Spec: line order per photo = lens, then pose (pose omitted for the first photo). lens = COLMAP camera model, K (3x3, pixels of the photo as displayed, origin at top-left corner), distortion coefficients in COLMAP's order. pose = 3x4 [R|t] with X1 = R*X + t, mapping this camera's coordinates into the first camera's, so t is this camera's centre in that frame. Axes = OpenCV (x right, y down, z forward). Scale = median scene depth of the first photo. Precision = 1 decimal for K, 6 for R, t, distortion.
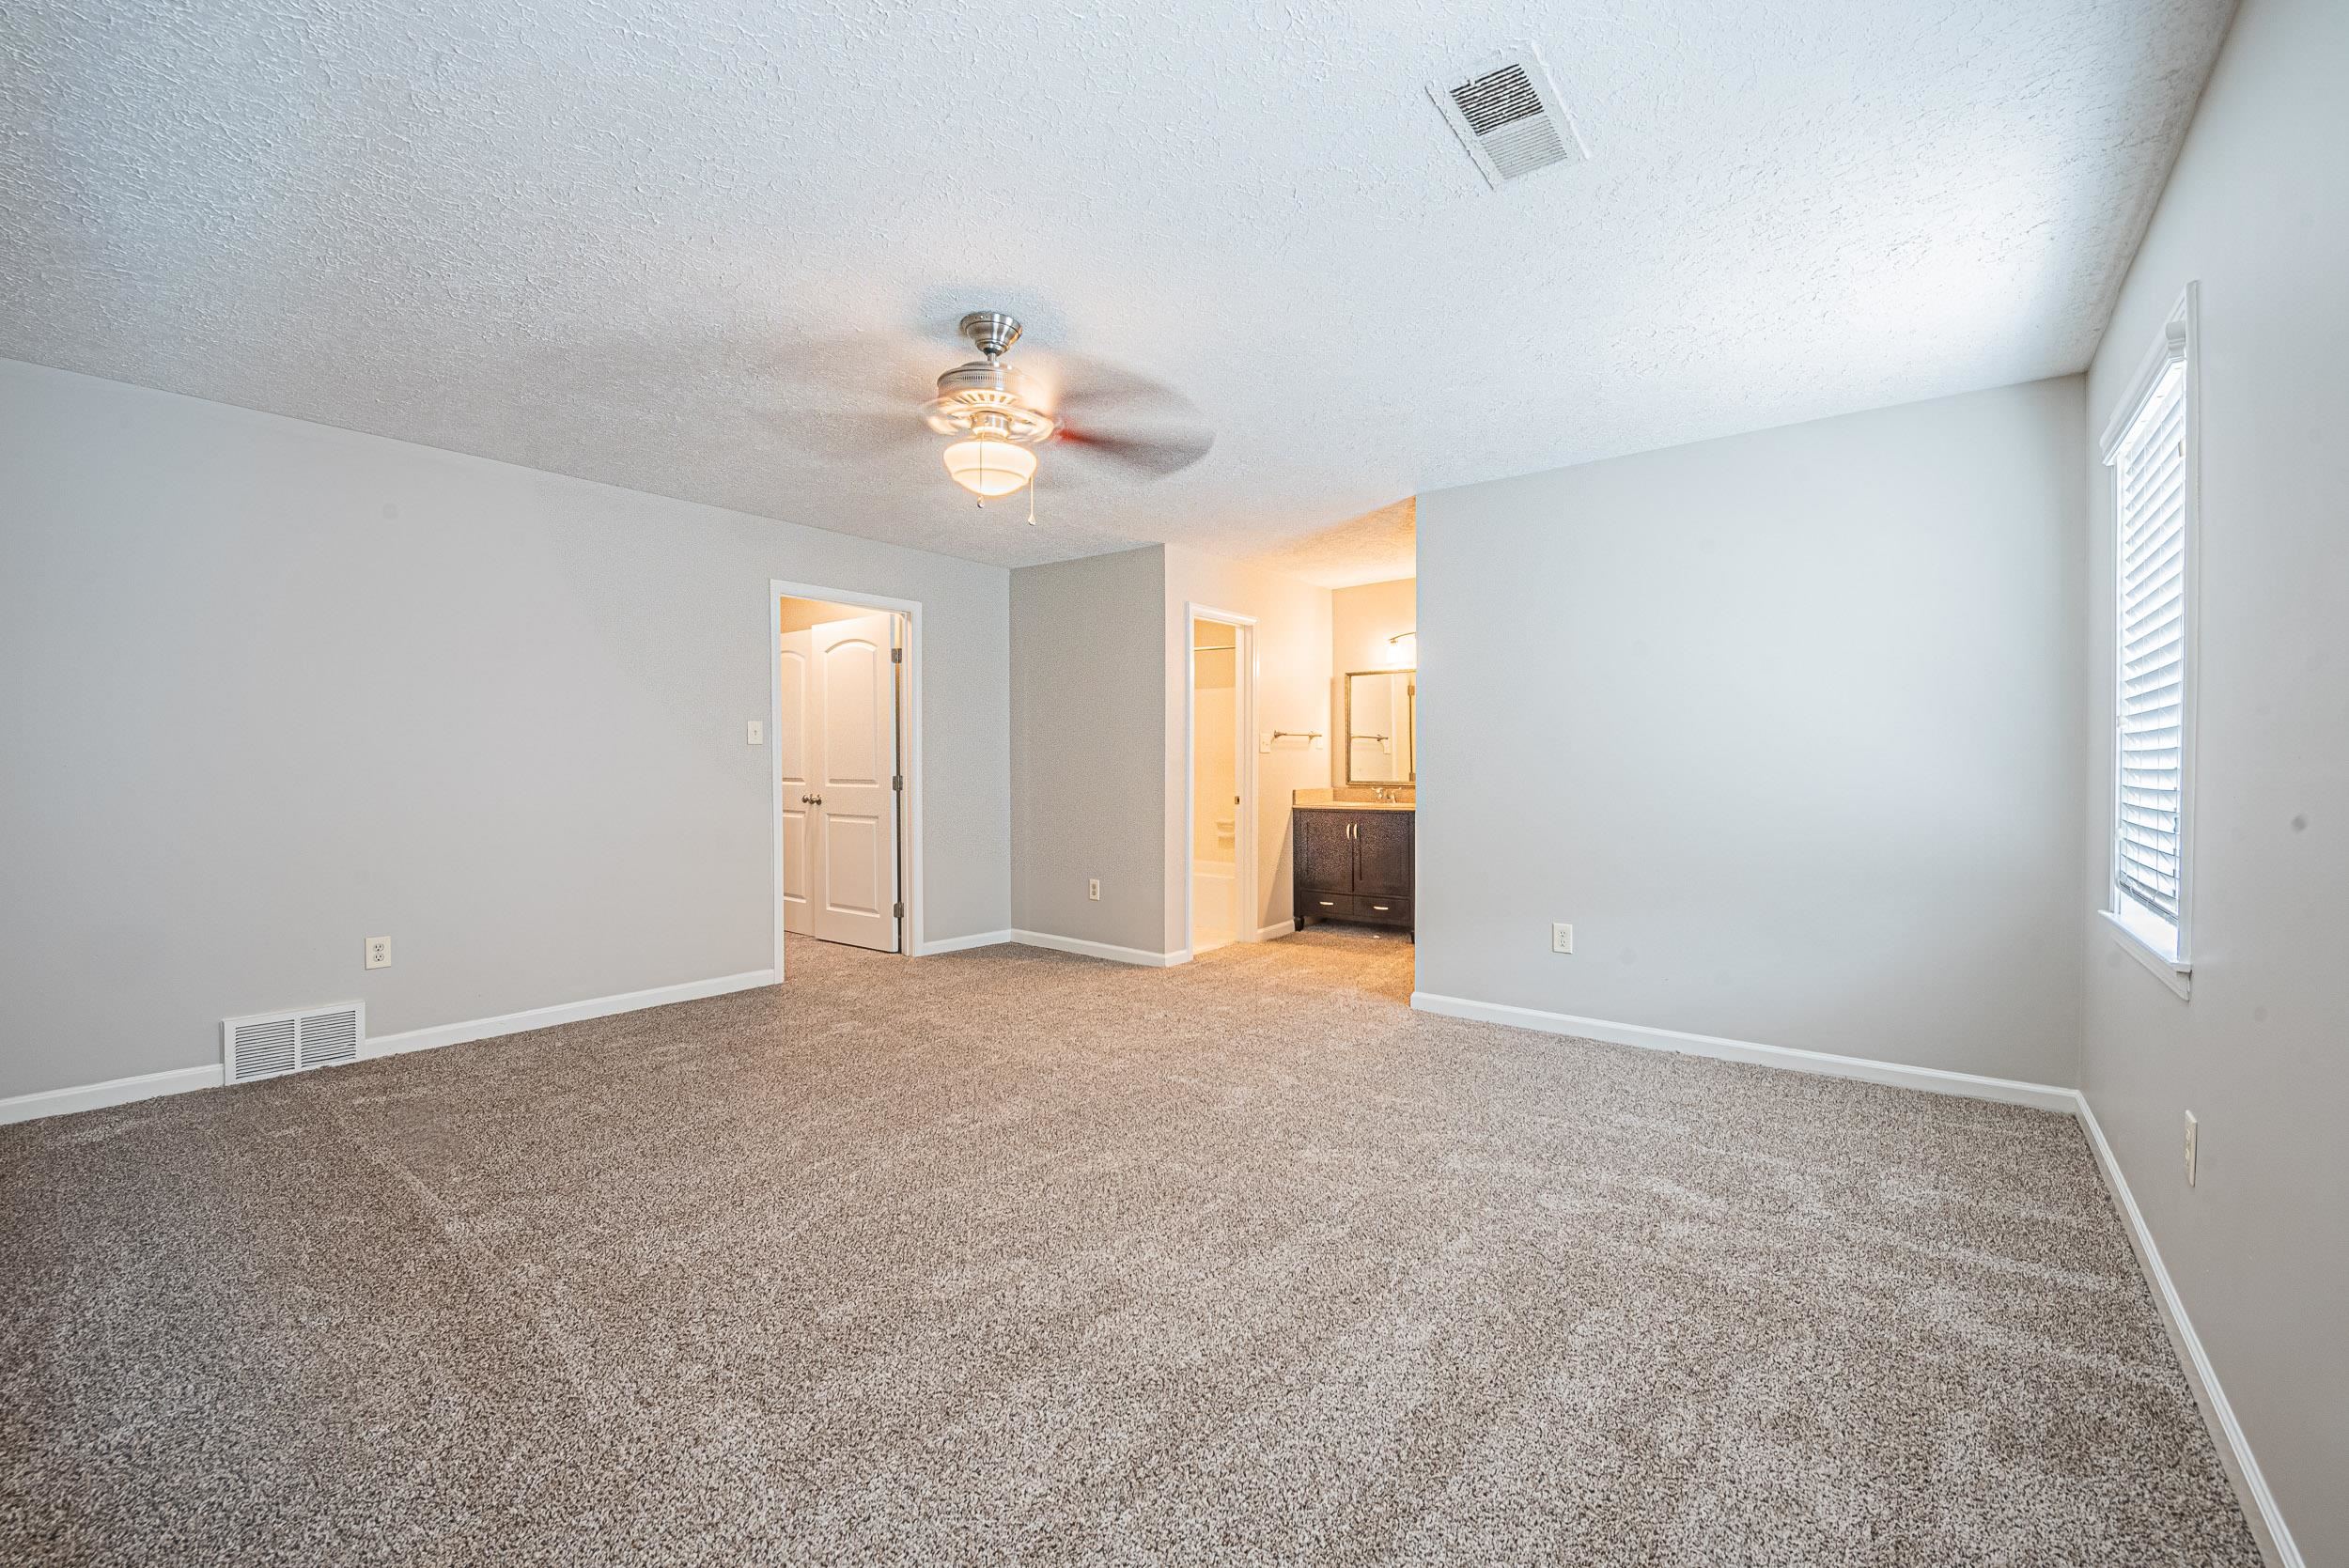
lens RADIAL K [[955.9, 0, 1182.7], [0, 955.9, 787.6], [0, 0, 1]] dist [-0.013815, -0.000825]
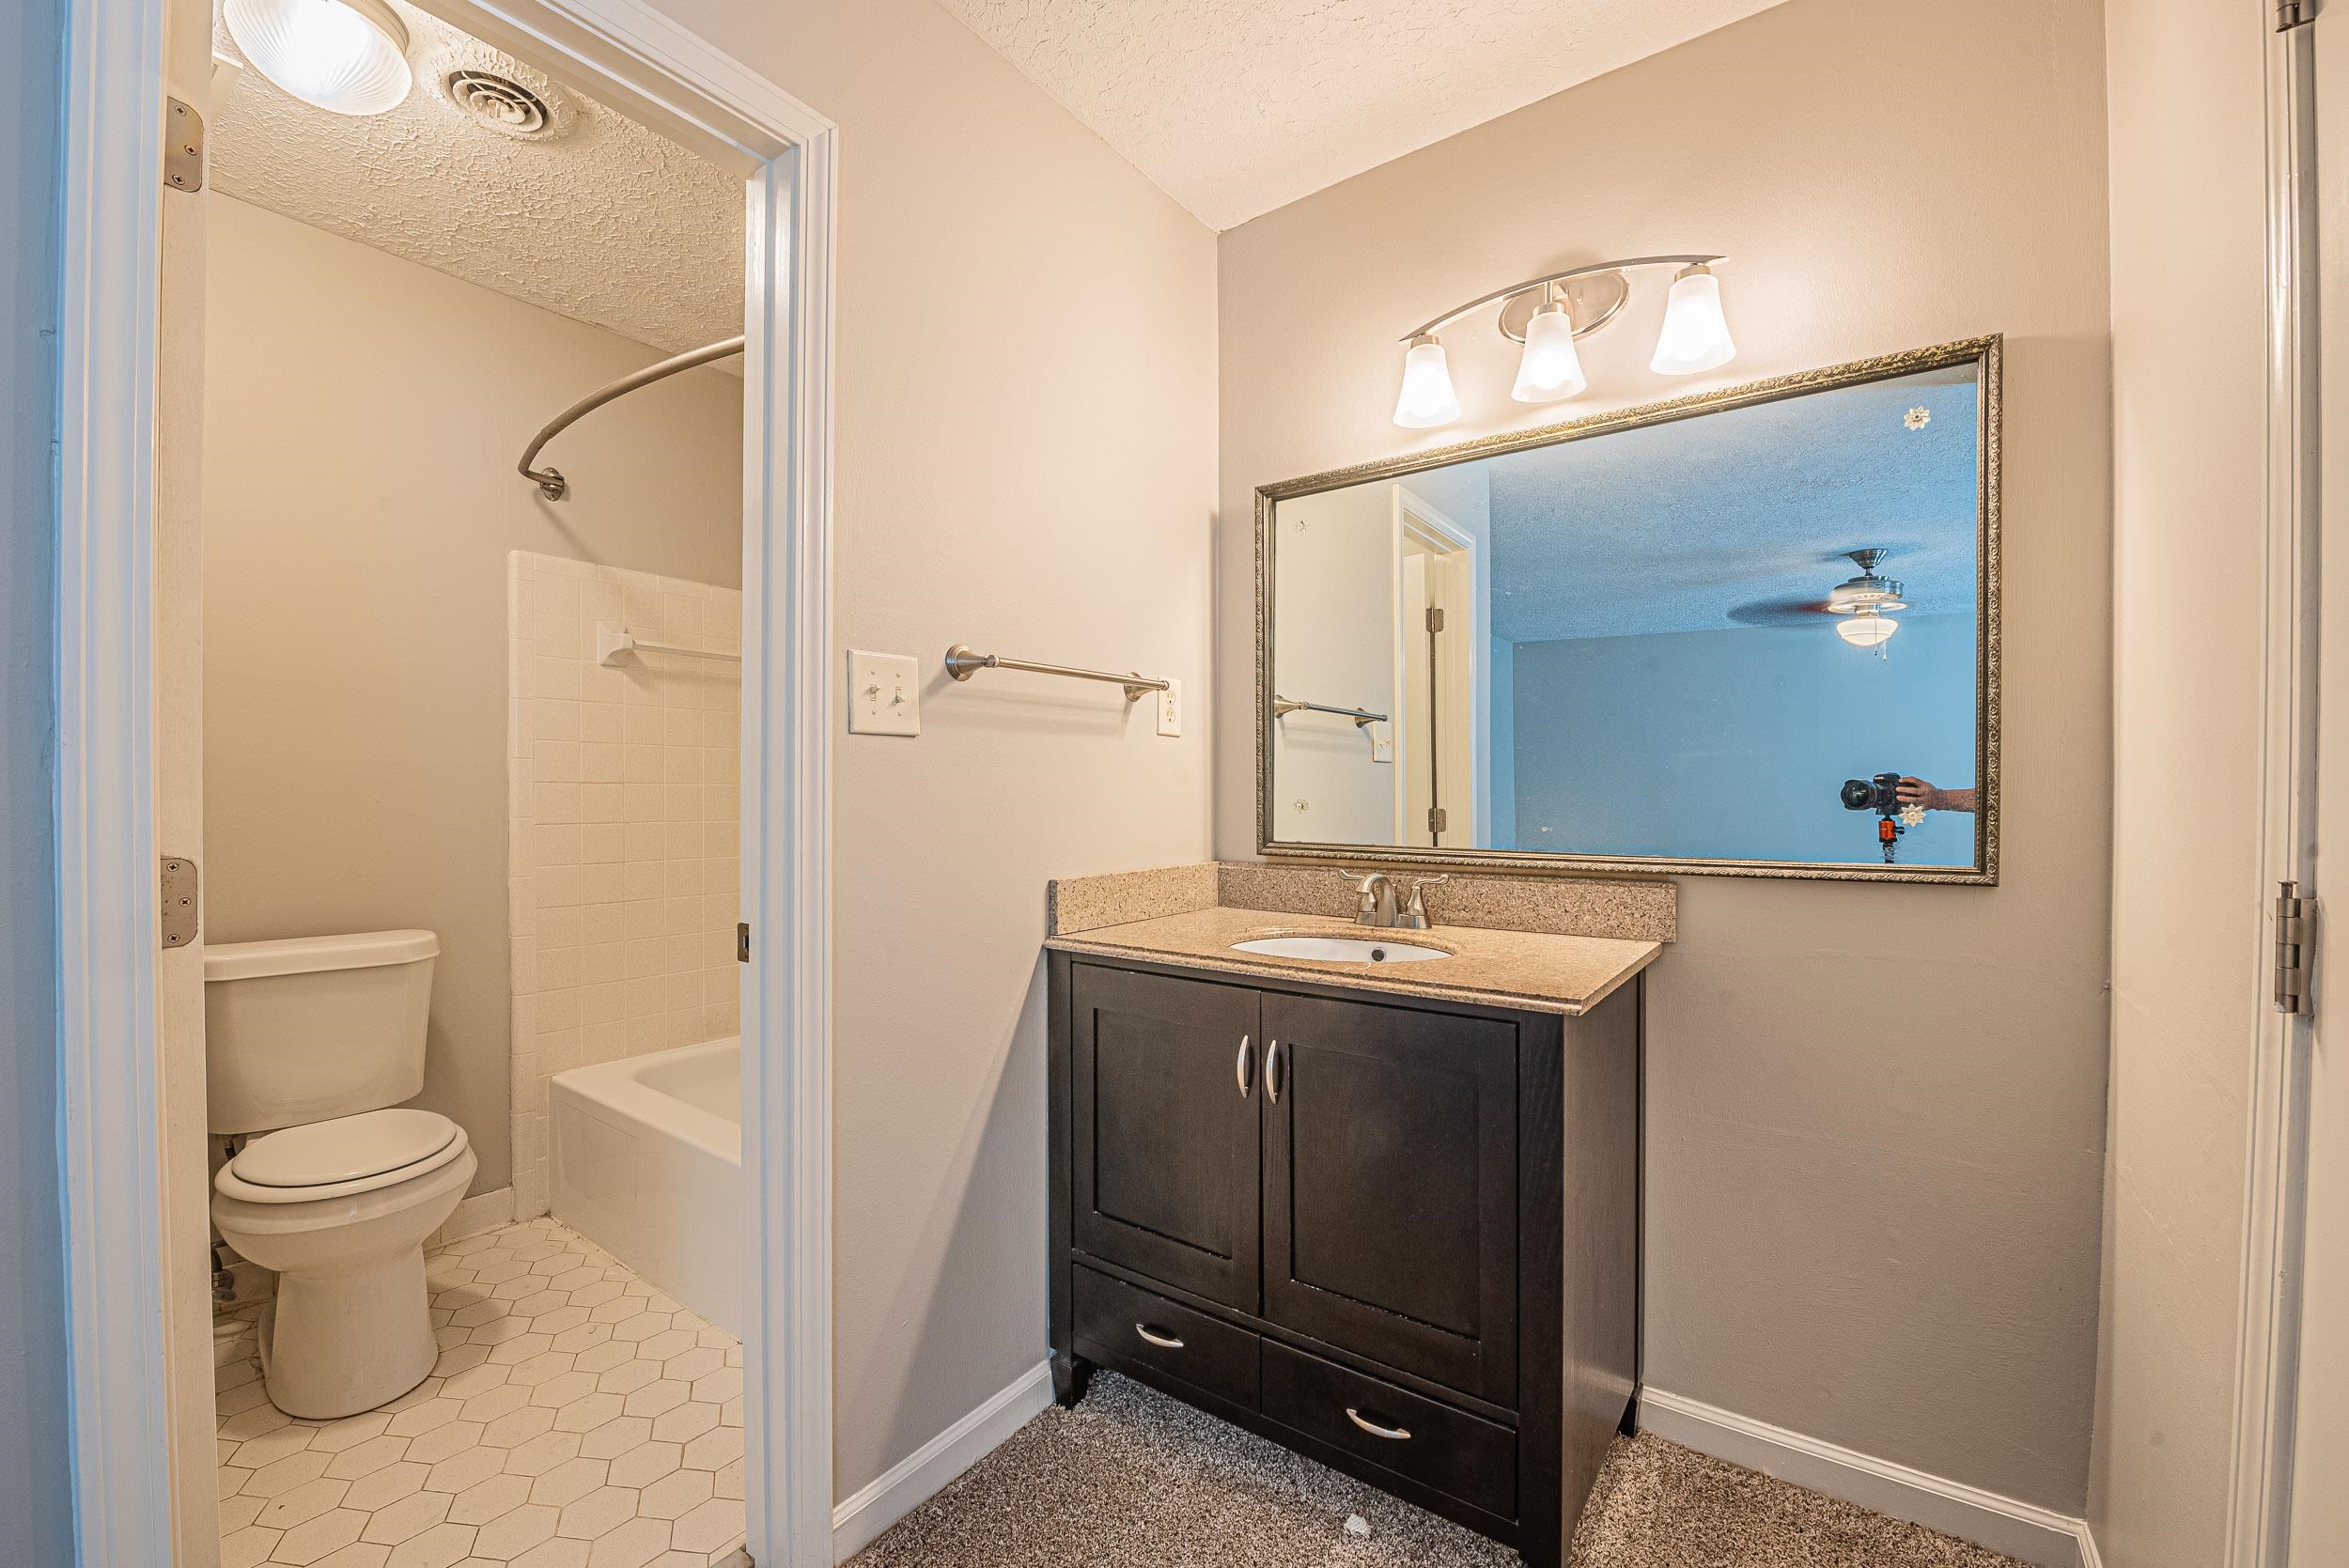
lens RADIAL K [[955.9, 0, 1171.5], [0, 955.9, 786.6], [0, 0, 1]] dist [-0.013815, -0.000825]
pose [[0.999678, 0.013150, 0.021697, 0.141442], [-0.012650, 0.999655, -0.022998, -0.017854], [-0.021992, 0.022716, 0.999500, 0.719320]]
